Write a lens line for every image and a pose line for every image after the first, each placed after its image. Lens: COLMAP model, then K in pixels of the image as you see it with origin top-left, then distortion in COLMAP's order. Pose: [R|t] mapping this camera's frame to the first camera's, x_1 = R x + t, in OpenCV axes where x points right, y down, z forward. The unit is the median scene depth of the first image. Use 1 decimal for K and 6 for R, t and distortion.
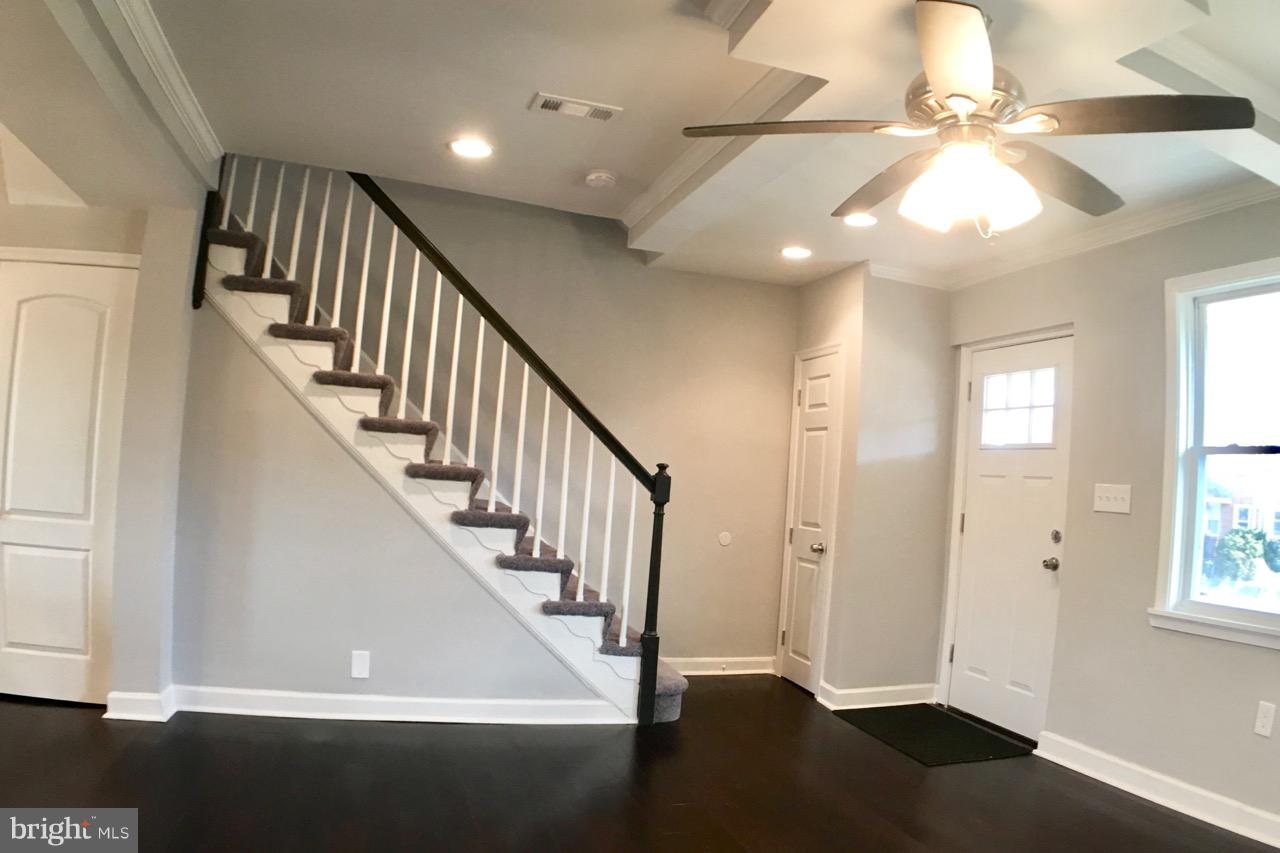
lens RADIAL K [[850.9, 0, 663.2], [0, 850.9, 437.3], [0, 0, 1]] dist [-0.212240, 0.036890]
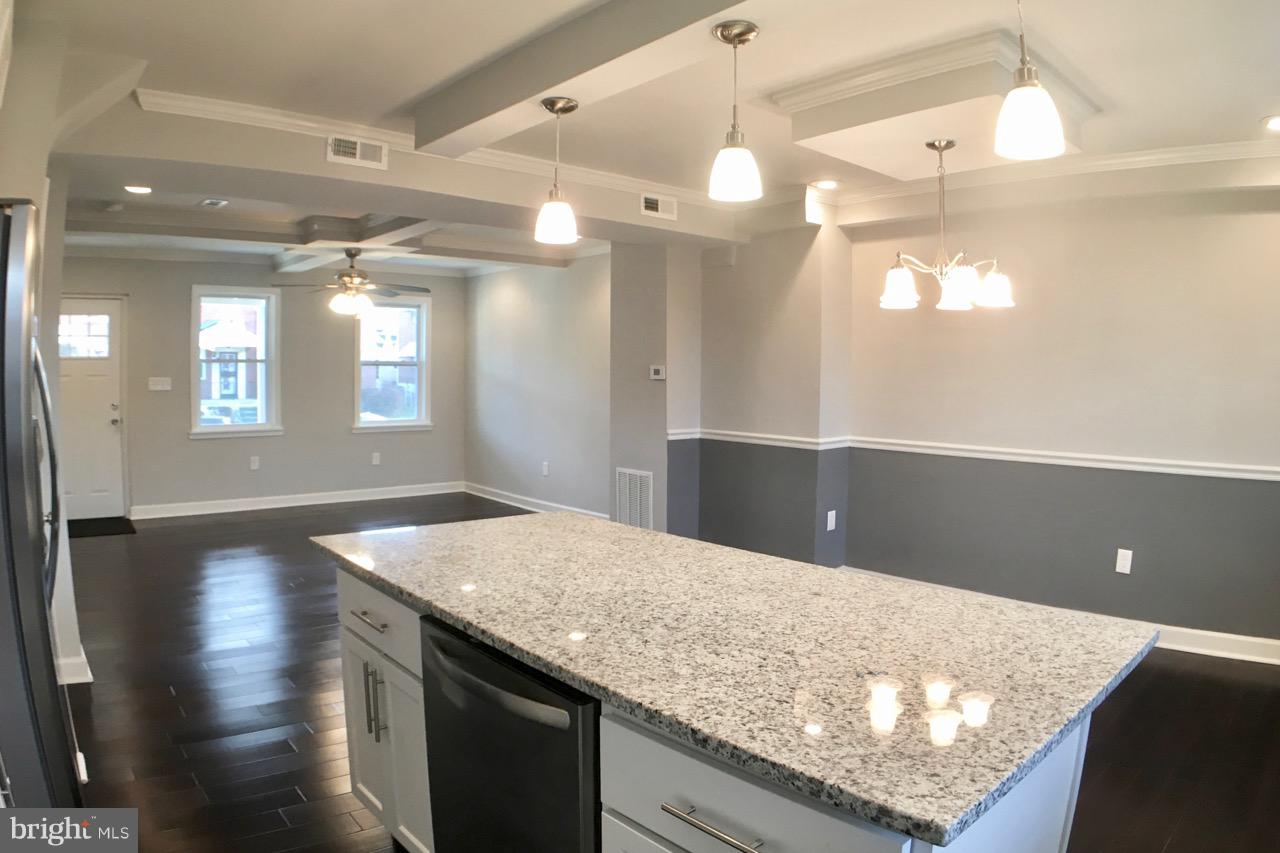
lens RADIAL K [[801.6, 0, 640.8], [0, 801.6, 409.3], [0, 0, 1]] dist [-0.228193, 0.060386]
pose [[-0.401949, -0.114619, 0.908460, -1.505234], [-0.073937, 0.992958, 0.092567, -0.114180], [-0.912672, -0.029961, -0.407593, 0.553432]]
